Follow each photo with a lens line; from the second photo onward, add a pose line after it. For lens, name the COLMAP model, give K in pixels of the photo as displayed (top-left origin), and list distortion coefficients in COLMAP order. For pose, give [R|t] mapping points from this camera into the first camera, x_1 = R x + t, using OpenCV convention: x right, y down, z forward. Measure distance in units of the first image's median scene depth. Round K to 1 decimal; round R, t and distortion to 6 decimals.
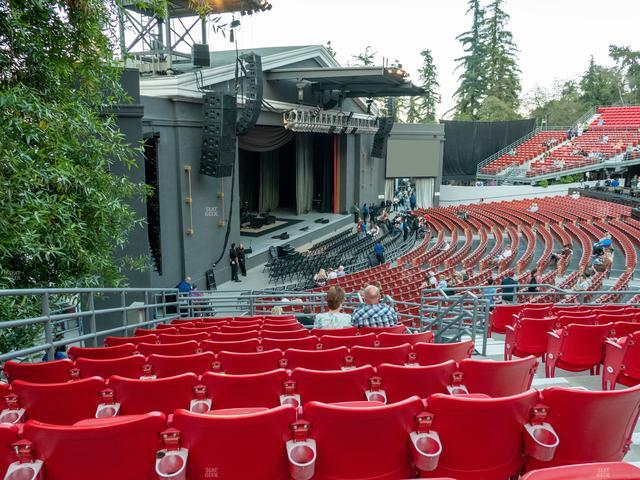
lens RADIAL K [[500.4, 0, 324.2], [0, 500.4, 242.4], [0, 0, 1]] dist [-0.043583, 0.046735]
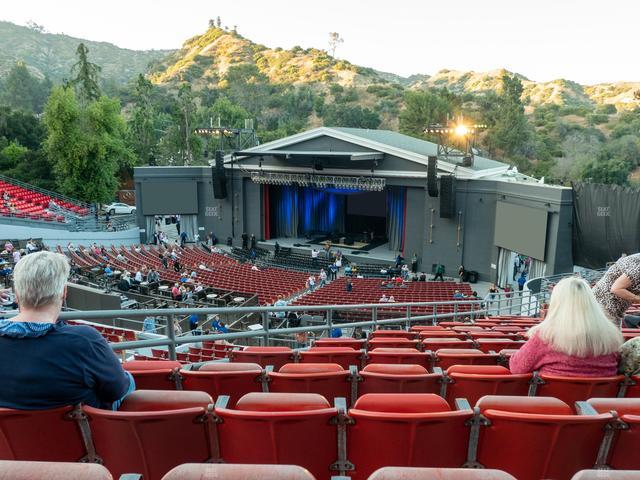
lens RADIAL K [[500.4, 0, 323.1], [0, 500.4, 241.4], [0, 0, 1]] dist [-0.043583, 0.046735]
pose [[-0.128882, 0.183600, -0.974516, 1.029428], [-0.213270, 0.954584, 0.208050, -0.260311], [0.968455, 0.234649, -0.083872, 0.822651]]
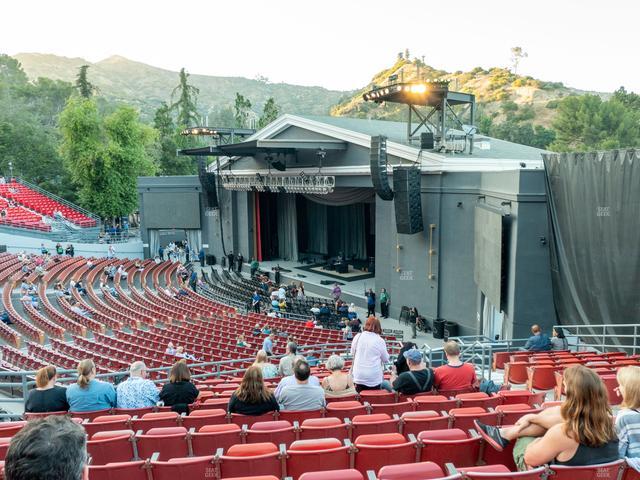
lens RADIAL K [[500.4, 0, 321.7], [0, 500.4, 242.2], [0, 0, 1]] dist [-0.043583, 0.046735]
pose [[-0.510806, 0.109725, -0.852665, 0.650679], [-0.168550, 0.959791, 0.224484, -0.263277], [0.843011, 0.258385, -0.471773, 1.145874]]
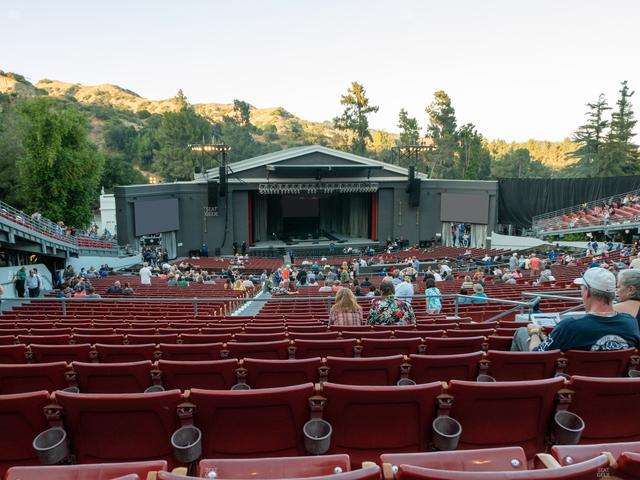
lens RADIAL K [[500.4, 0, 321.0], [0, 500.4, 243.3], [0, 0, 1]] dist [-0.043583, 0.046735]
pose [[0.595114, 0.125202, -0.793828, 1.049250], [-0.157312, 0.986829, 0.037709, -0.072956], [0.788094, 0.102438, 0.606972, -0.063403]]
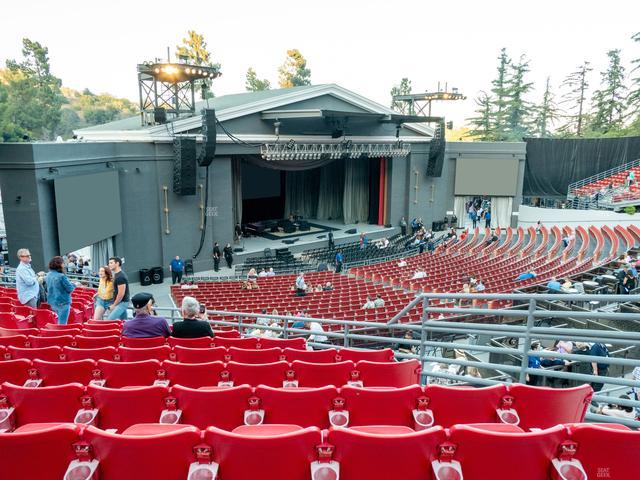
lens RADIAL K [[500.4, 0, 323.8], [0, 500.4, 243.1], [0, 0, 1]] dist [-0.043583, 0.046735]
pose [[0.891027, 0.093533, -0.444210, 0.366241], [-0.093002, 0.995399, 0.023041, -0.030077], [0.444321, 0.020782, 0.895626, -0.044588]]
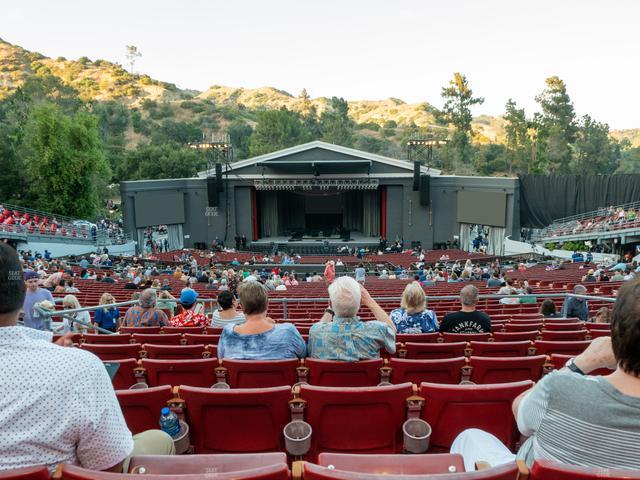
lens RADIAL K [[500.4, 0, 320.8], [0, 500.4, 241.8], [0, 0, 1]] dist [-0.043583, 0.046735]
pose [[0.320271, 0.147937, -0.935704, 1.209820], [-0.178255, 0.979499, 0.093849, -0.142363], [0.930404, 0.136736, 0.340075, 0.298377]]
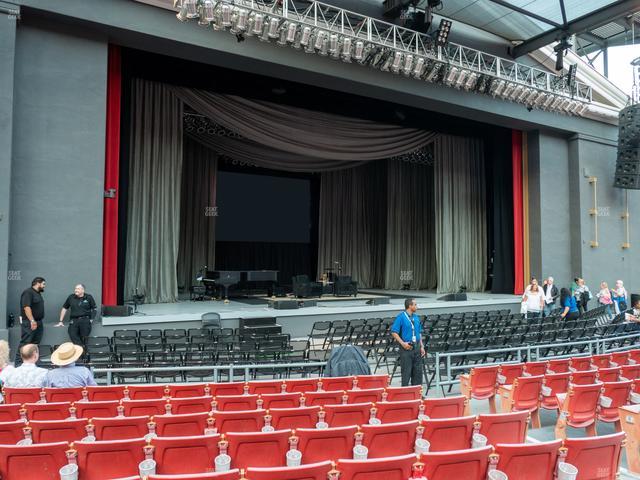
lens RADIAL K [[500.4, 0, 328.7], [0, 500.4, 239.8], [0, 0, 1]] dist [-0.043583, 0.046735]
pose [[0.801551, -0.036767, -0.596795, 0.150900], [-0.117147, 0.969107, -0.217045, 0.017258], [0.586338, 0.243885, 0.772481, 0.444046]]
